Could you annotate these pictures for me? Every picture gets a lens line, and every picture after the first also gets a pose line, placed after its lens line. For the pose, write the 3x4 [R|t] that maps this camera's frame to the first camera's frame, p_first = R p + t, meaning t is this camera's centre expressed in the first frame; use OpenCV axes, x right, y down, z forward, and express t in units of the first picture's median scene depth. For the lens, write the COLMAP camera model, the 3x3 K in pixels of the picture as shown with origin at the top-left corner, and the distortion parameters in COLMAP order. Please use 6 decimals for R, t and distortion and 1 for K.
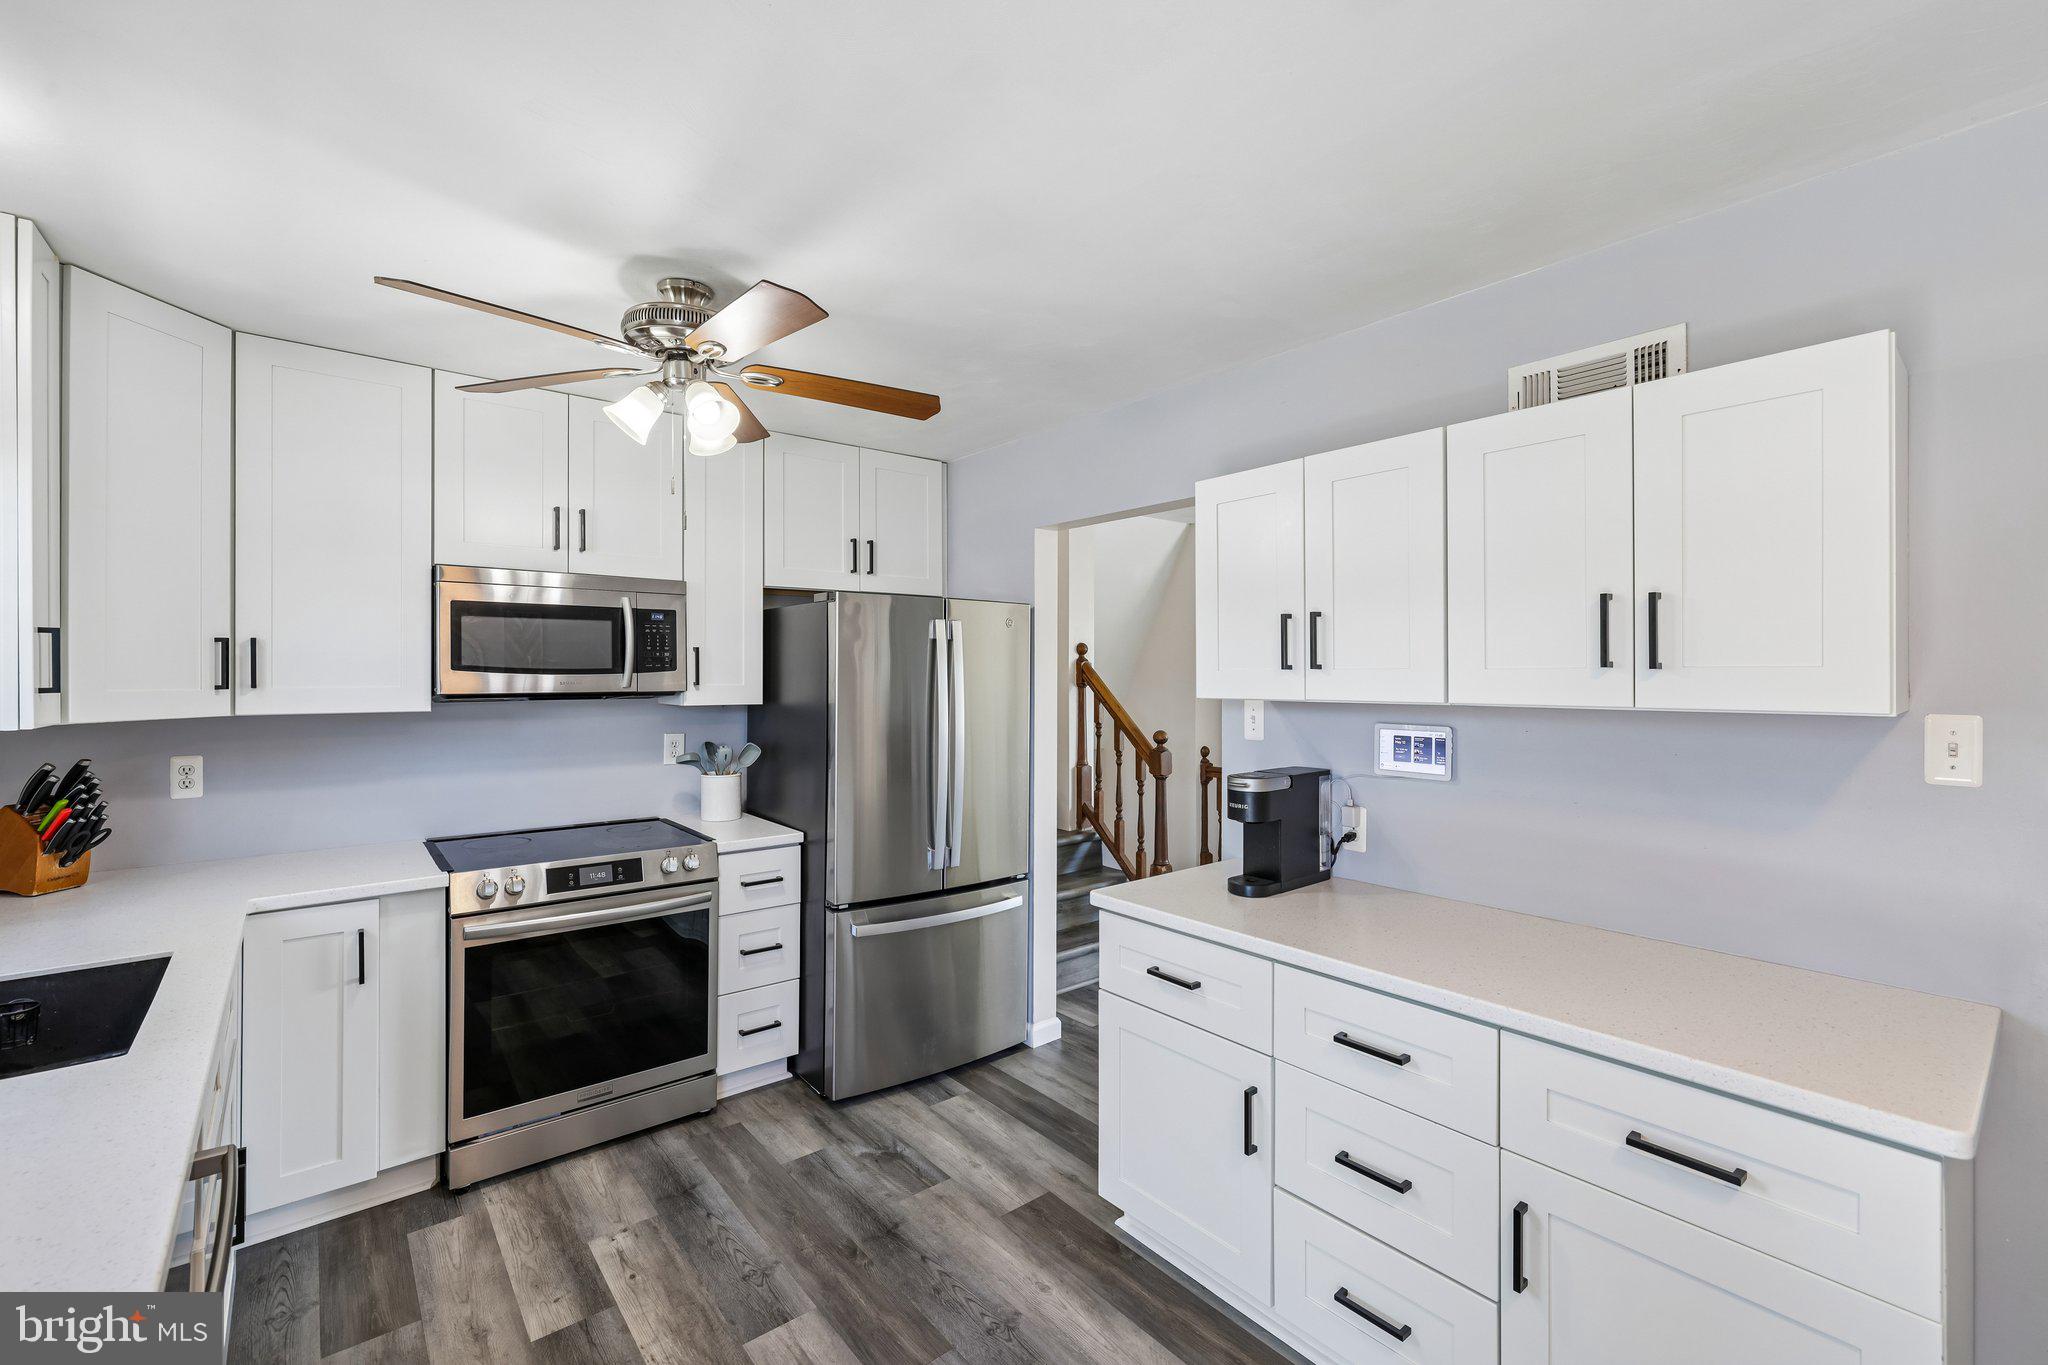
lens RADIAL K [[865.5, 0, 1023.3], [0, 865.5, 675.1], [0, 0, 1]] dist [-0.003758, 0.000586]
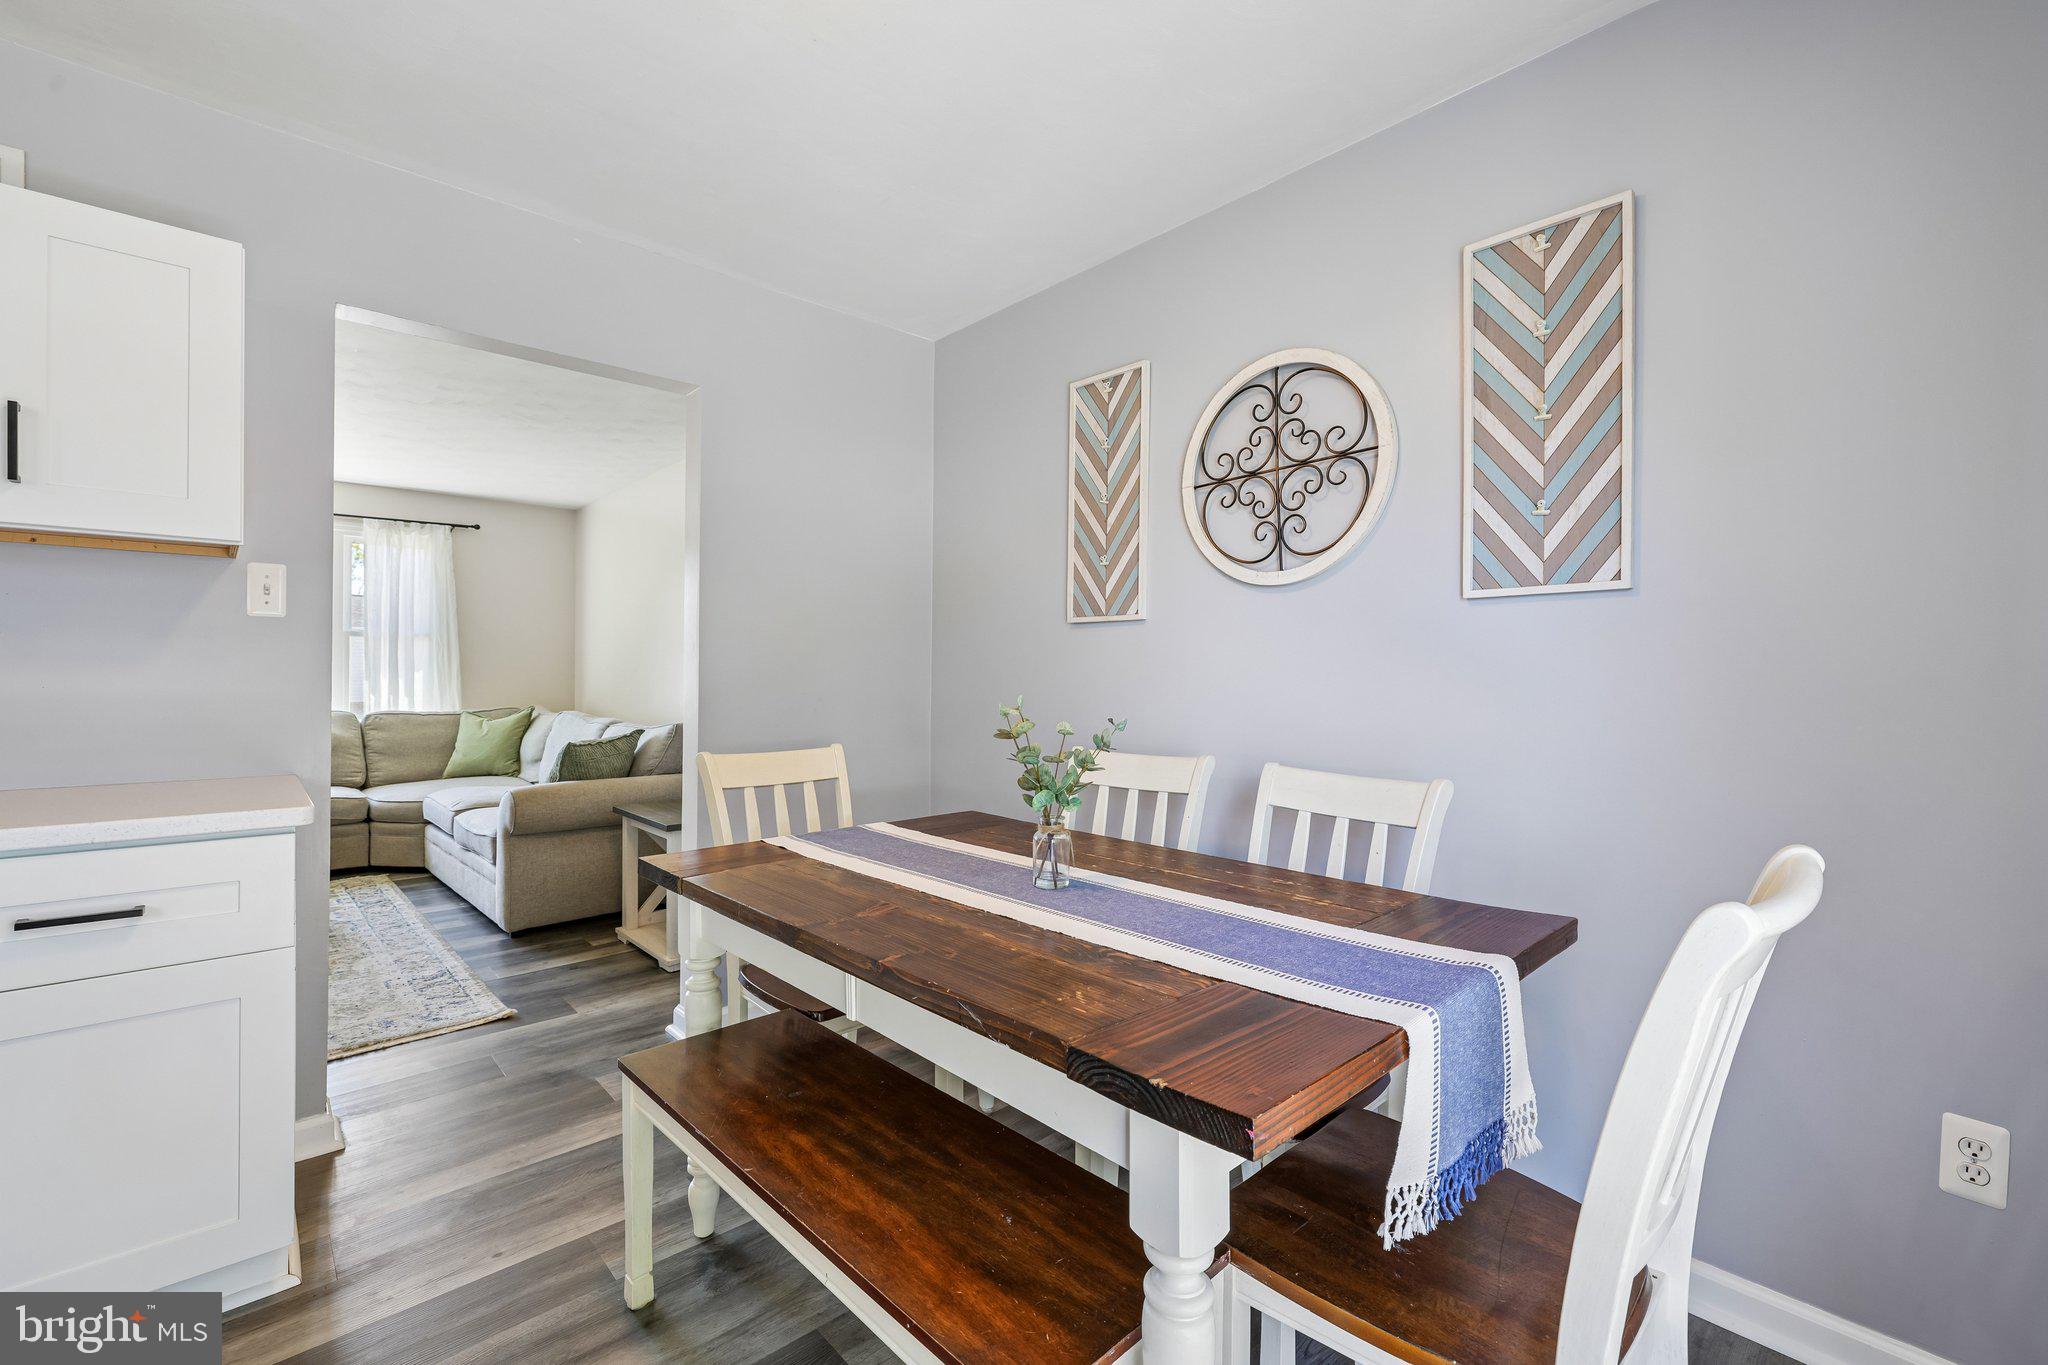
lens RADIAL K [[865.5, 0, 1019.6], [0, 865.5, 677.9], [0, 0, 1]] dist [-0.003758, 0.000586]
pose [[-0.052249, 0.002082, 0.998632, -0.207097], [-0.005165, 0.999984, -0.002355, 0.145890], [-0.998621, -0.005281, -0.052237, -0.060346]]
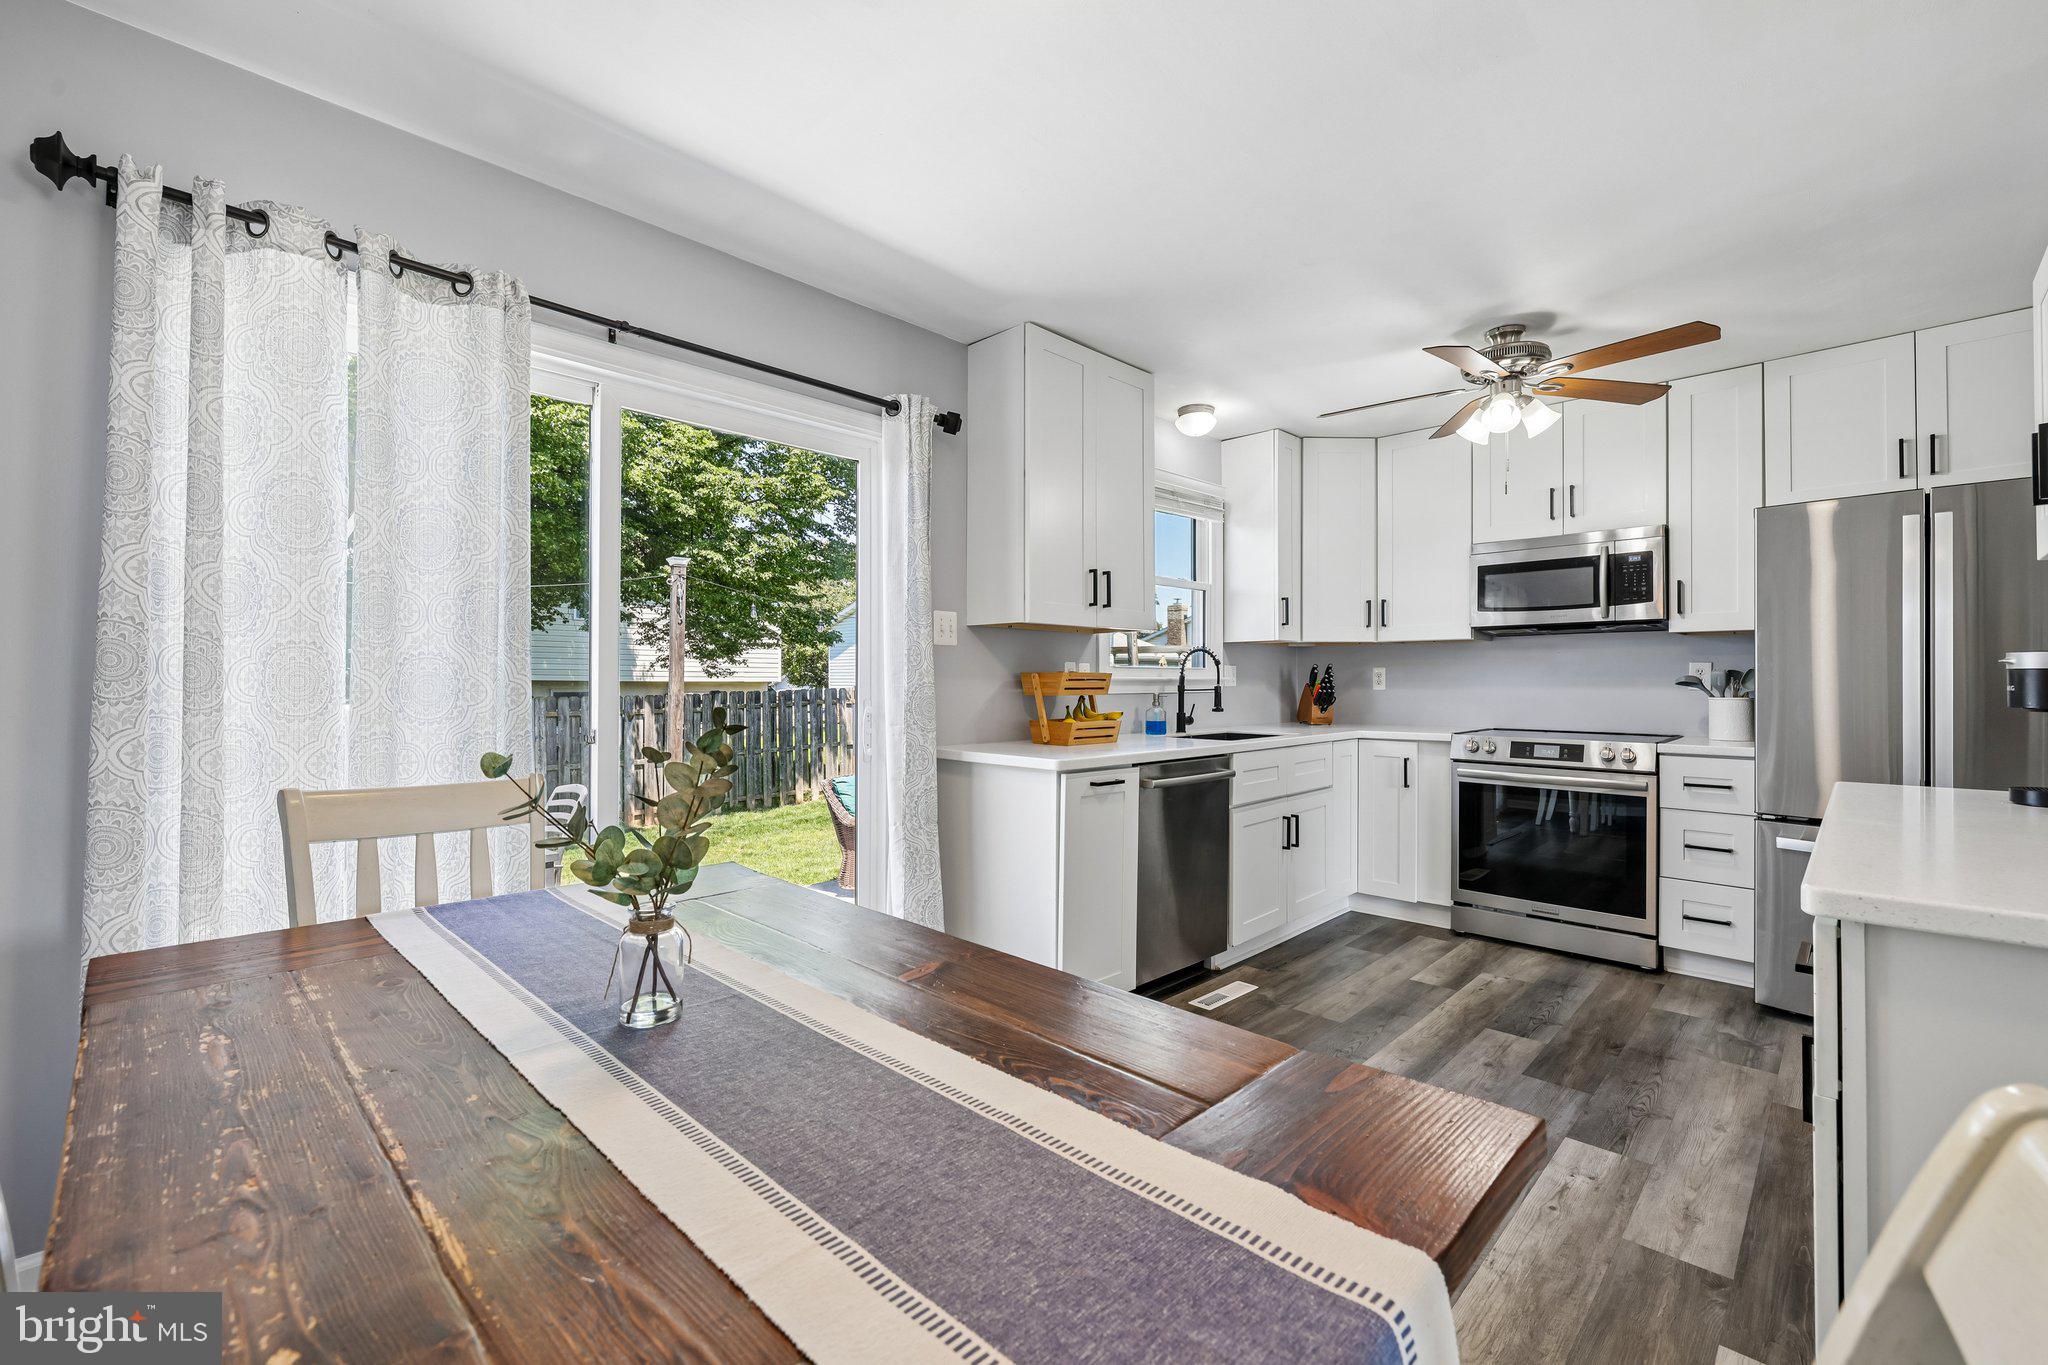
lens RADIAL K [[865.5, 0, 1014.1], [0, 865.5, 676.0], [0, 0, 1]] dist [-0.003758, 0.000586]
pose [[0.104381, -0.008043, -0.994505, 0.921023], [-0.002454, 0.999962, -0.008345, 0.145783], [0.994534, 0.003312, 0.104358, 0.014415]]
